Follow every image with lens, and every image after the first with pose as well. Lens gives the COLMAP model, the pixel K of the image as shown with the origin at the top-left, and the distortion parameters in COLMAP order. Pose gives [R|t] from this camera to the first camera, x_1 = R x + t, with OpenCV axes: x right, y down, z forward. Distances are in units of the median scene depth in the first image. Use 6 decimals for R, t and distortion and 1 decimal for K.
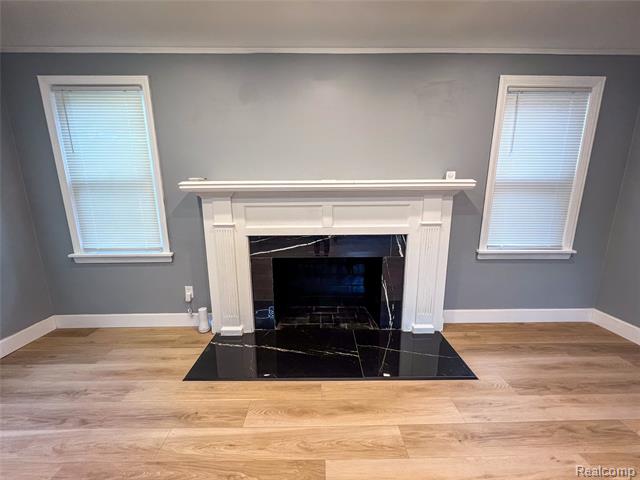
lens RADIAL K [[259.7, 0, 320.6], [0, 259.7, 240.3], [0, 0, 1]] dist [-0.002170, -0.000116]
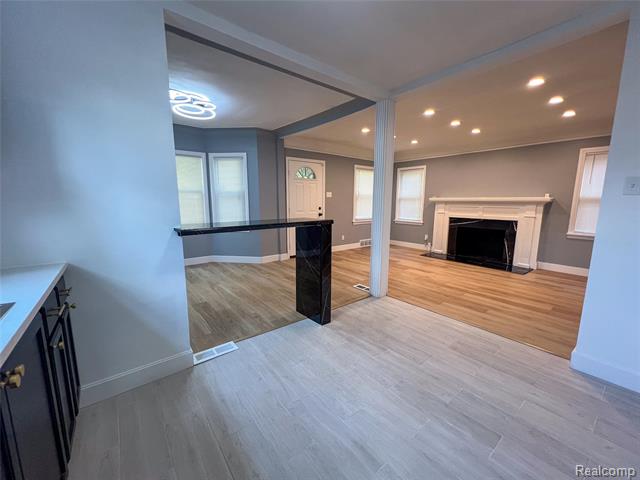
lens RADIAL K [[259.7, 0, 322.3], [0, 259.7, 239.3], [0, 0, 1]] dist [-0.002170, -0.000116]
pose [[0.614579, 0.127250, -0.778524, 1.096820], [-0.166986, 0.985525, 0.029263, 0.367133], [0.770979, 0.112018, 0.626932, -1.796262]]
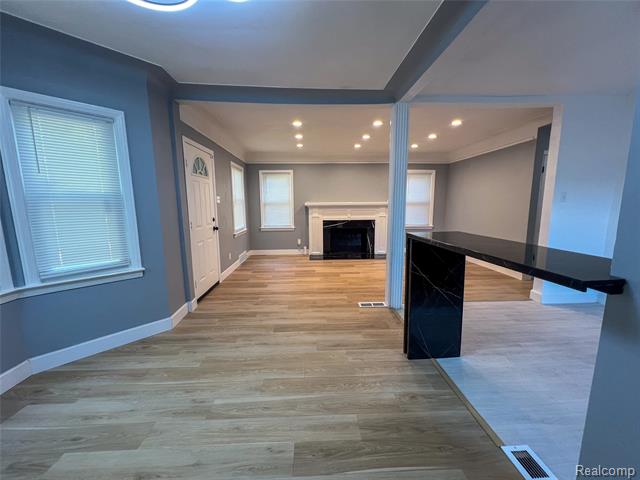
lens RADIAL K [[259.7, 0, 320.4], [0, 259.7, 239.5], [0, 0, 1]] dist [-0.002170, -0.000116]
pose [[0.999560, -0.005435, 0.029147, -0.402394], [0.007224, 0.998073, -0.061629, 0.396241], [-0.028756, 0.061812, 0.997673, -2.030833]]
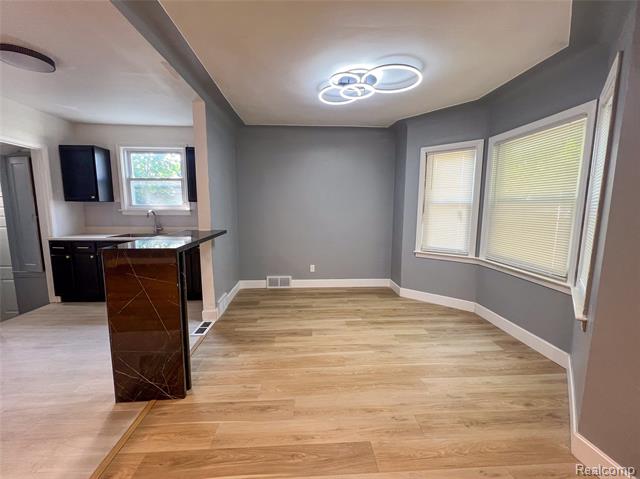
lens RADIAL K [[259.7, 0, 318.1], [0, 259.7, 246.1], [0, 0, 1]] dist [-0.002170, -0.000116]
pose [[-0.999003, 0.006897, -0.044100, -0.428368], [-0.008614, 0.939632, 0.342078, 0.038900], [0.043797, 0.342117, -0.938636, -0.292044]]
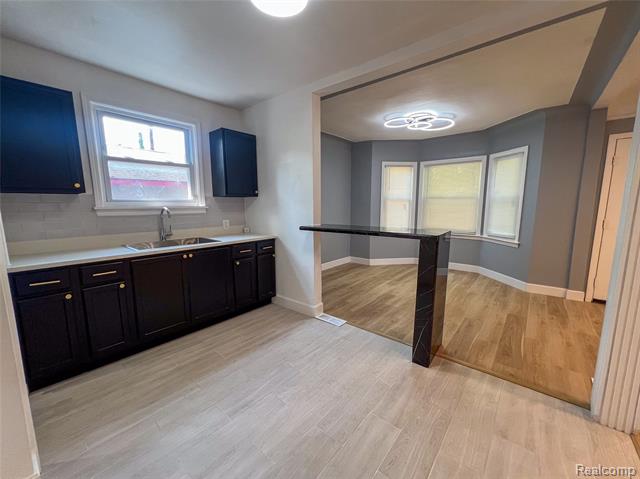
lens RADIAL K [[259.7, 0, 318.0], [0, 259.7, 234.3], [0, 0, 1]] dist [-0.002170, -0.000116]
pose [[-0.659182, 0.097685, -0.745612, 1.128215], [-0.145184, 0.956339, 0.253647, 0.132269], [0.737836, 0.275450, -0.616219, -0.763552]]
